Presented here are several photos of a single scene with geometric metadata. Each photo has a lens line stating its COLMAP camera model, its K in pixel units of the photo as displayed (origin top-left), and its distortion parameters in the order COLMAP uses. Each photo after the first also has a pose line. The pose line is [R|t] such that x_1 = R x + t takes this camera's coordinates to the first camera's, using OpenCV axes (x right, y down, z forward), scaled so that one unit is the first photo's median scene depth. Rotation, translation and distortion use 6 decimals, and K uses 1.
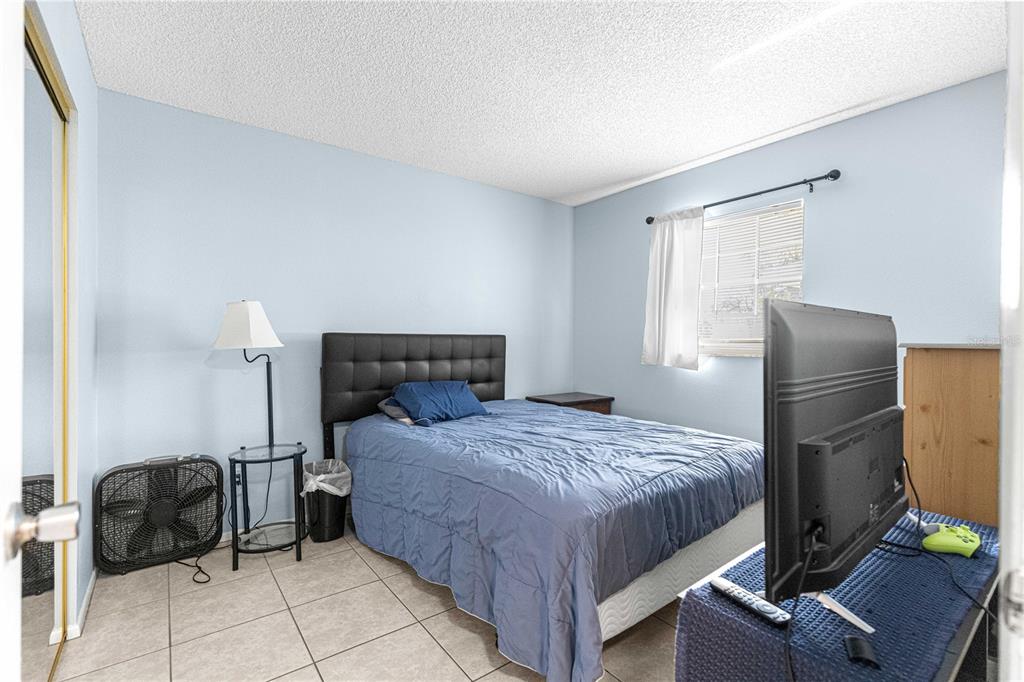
lens RADIAL K [[461.3, 0, 508.5], [0, 461.3, 337.6], [0, 0, 1]] dist [0.001138, -0.000192]
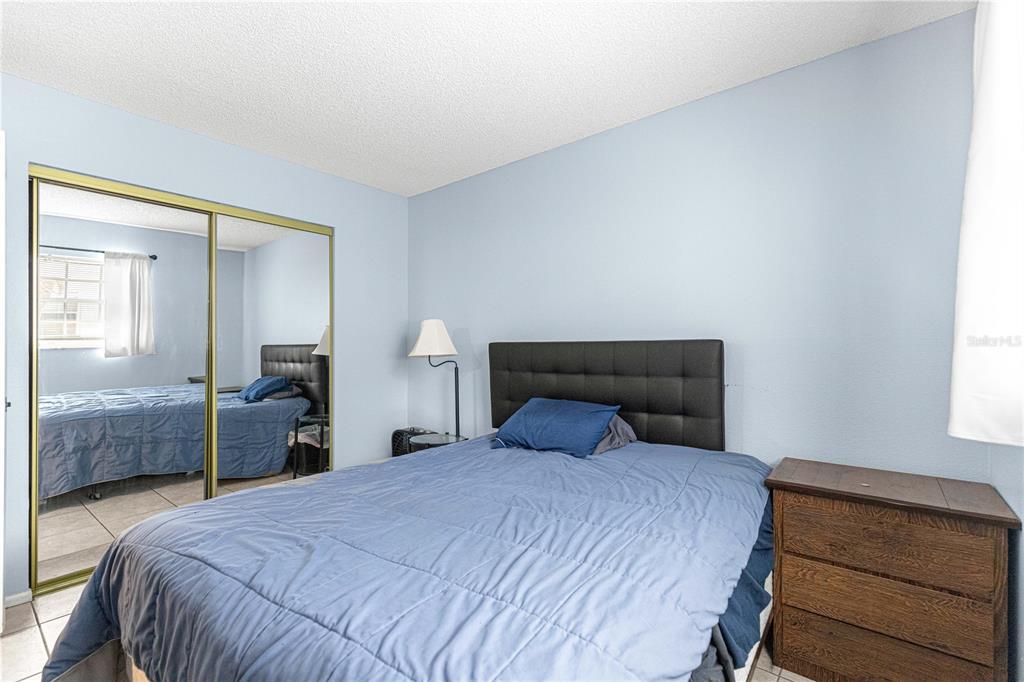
lens RADIAL K [[461.3, 0, 508.5], [0, 461.3, 337.6], [0, 0, 1]] dist [0.001138, -0.000192]
pose [[0.217561, -0.036726, -0.975355, 0.663571], [-0.000856, 0.999284, -0.037818, 0.019171], [0.976046, 0.009062, 0.217374, 0.807070]]
